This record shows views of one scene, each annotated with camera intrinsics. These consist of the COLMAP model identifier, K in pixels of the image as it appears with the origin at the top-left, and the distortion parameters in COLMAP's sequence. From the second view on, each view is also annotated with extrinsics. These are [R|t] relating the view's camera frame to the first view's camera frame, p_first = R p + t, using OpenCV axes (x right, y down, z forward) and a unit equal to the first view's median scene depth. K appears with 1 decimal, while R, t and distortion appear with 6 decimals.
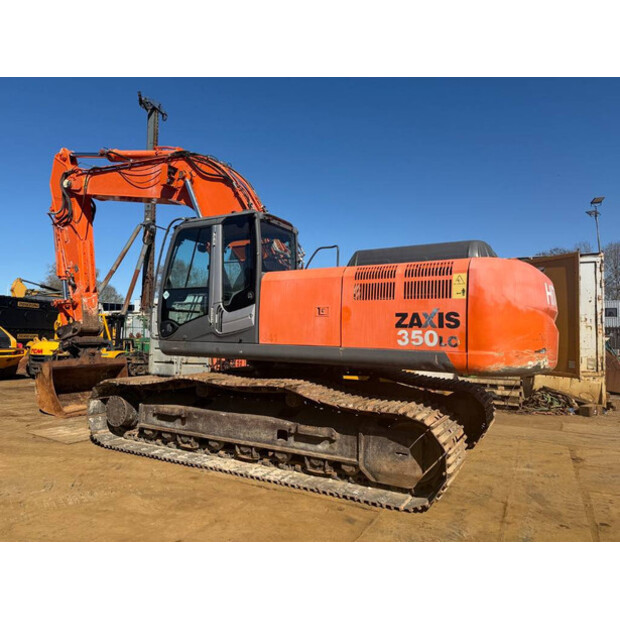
lens RADIAL K [[432.1, 0, 310.0], [0, 432.1, 310.0], [0, 0, 1]] dist [0.097721, -0.130837]
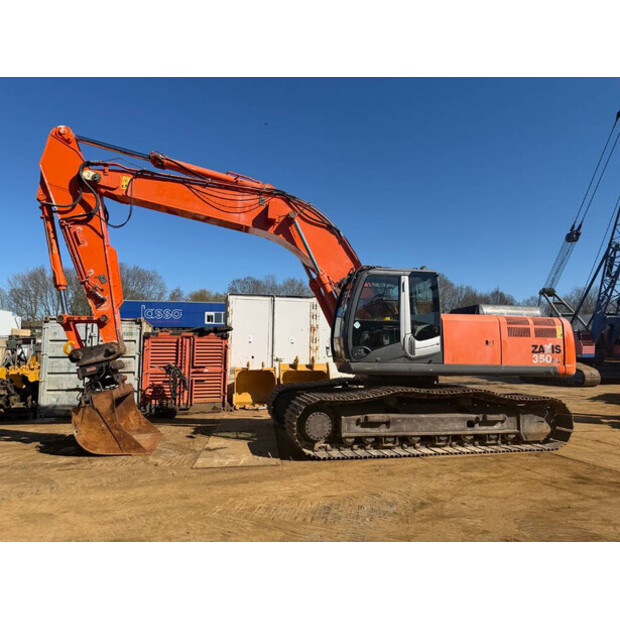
lens RADIAL K [[432.1, 0, 310.0], [0, 432.1, 310.0], [0, 0, 1]] dist [0.097721, -0.130837]
pose [[0.747386, 0.058081, 0.661847, -1.531282], [-0.033293, 0.998194, -0.050002, -0.014695], [-0.663555, 0.015336, 0.747970, 0.218265]]
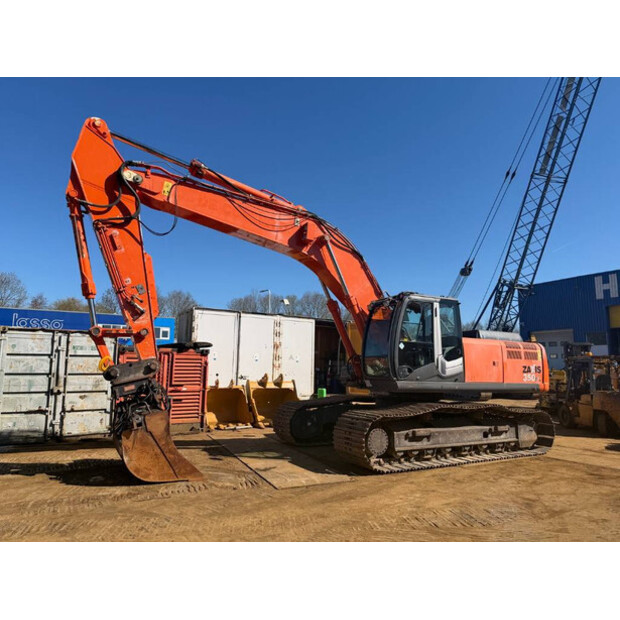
lens RADIAL K [[432.1, 0, 310.0], [0, 432.1, 310.0], [0, 0, 1]] dist [0.097721, -0.130837]
pose [[0.526819, 0.112633, 0.842482, -1.982037], [-0.052348, 0.993599, -0.100103, 0.004497], [-0.848364, 0.008634, 0.529343, 0.664418]]
